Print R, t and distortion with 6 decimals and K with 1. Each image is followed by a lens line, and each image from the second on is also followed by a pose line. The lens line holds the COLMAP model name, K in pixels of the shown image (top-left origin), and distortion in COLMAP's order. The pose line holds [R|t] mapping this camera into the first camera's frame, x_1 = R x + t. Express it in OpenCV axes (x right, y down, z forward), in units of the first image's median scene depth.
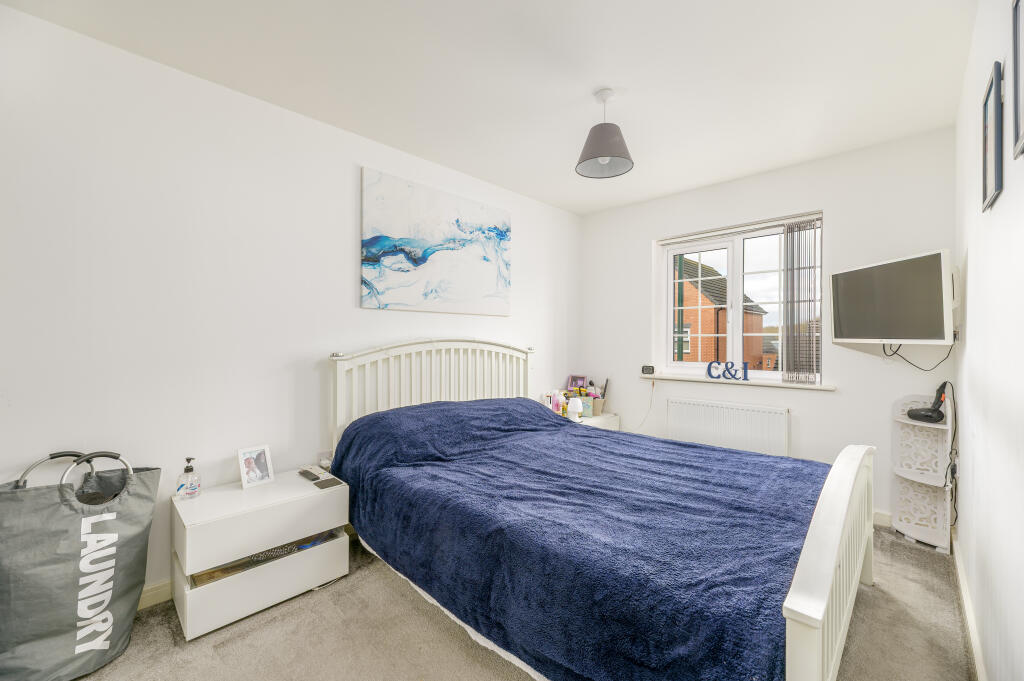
lens RADIAL K [[413.6, 0, 511.4], [0, 413.6, 342.3], [0, 0, 1]] dist [0.002949, 0.000059]
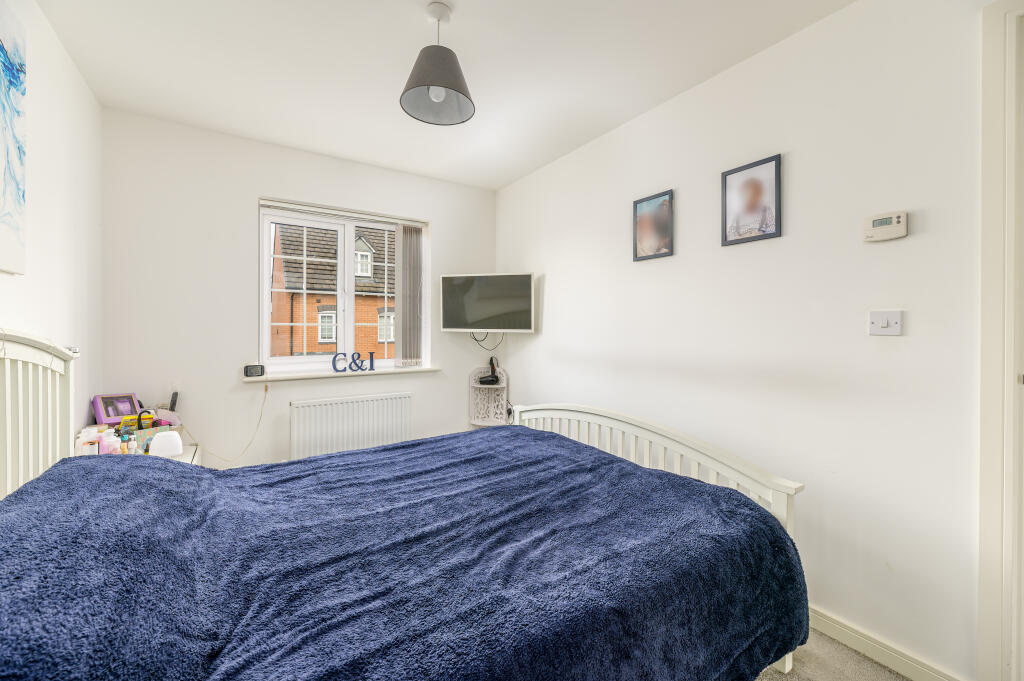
lens RADIAL K [[413.6, 0, 511.5], [0, 413.6, 329.5], [0, 0, 1]] dist [0.002949, 0.000059]
pose [[0.234326, -0.002659, 0.972154, -0.397770], [0.008328, 0.999965, 0.000728, -0.004647], [-0.972122, 0.007925, 0.234340, 0.554779]]
